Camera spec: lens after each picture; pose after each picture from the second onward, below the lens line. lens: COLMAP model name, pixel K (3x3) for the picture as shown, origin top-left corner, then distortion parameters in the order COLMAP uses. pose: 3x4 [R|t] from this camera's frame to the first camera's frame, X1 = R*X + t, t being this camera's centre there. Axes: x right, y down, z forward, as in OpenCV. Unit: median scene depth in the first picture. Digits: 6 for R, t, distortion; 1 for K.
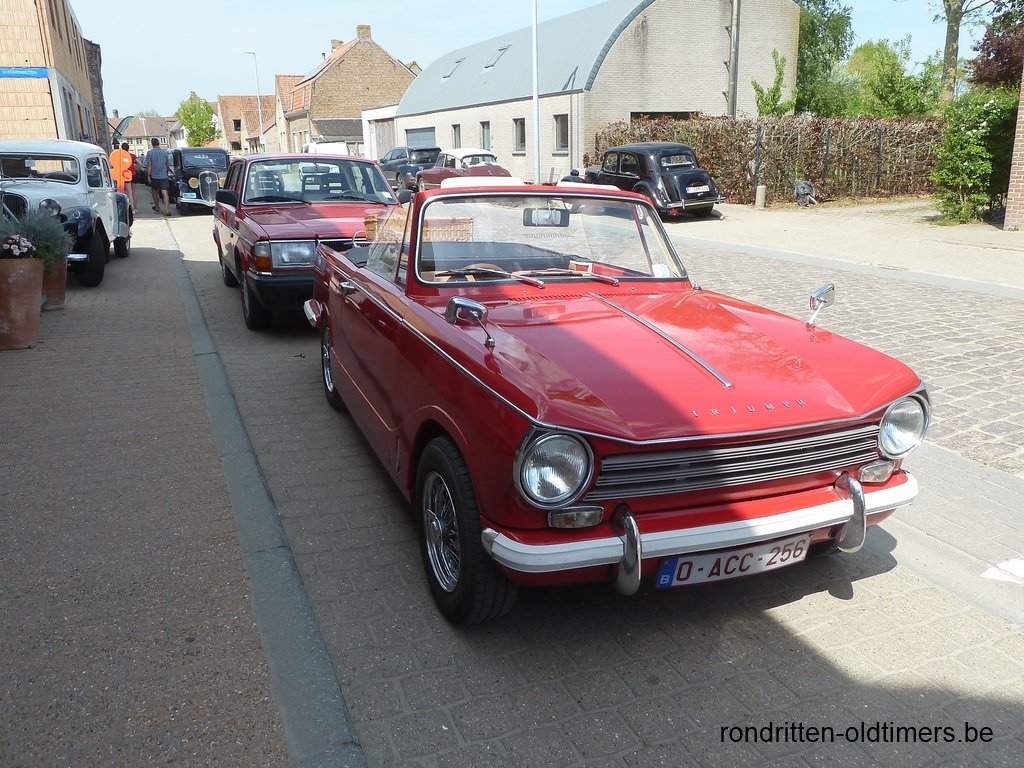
lens RADIAL K [[796.7, 0, 512.0], [0, 796.7, 384.0], [0, 0, 1]] dist [-0.042798, 0.001999]
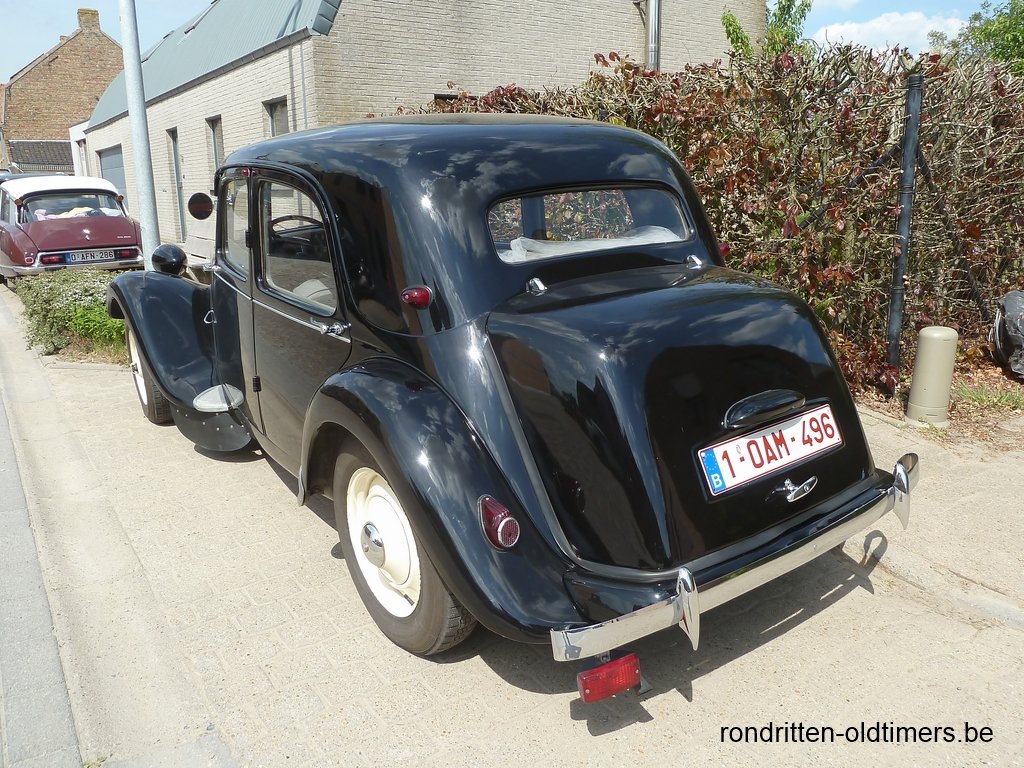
lens RADIAL K [[796.7, 0, 512.0], [0, 796.7, 384.0], [0, 0, 1]] dist [-0.042798, 0.001999]
pose [[0.984426, -0.027642, 0.173610, 0.071103], [0.036184, 0.998275, -0.046233, -0.105280], [-0.172033, 0.051795, 0.983729, 0.367834]]
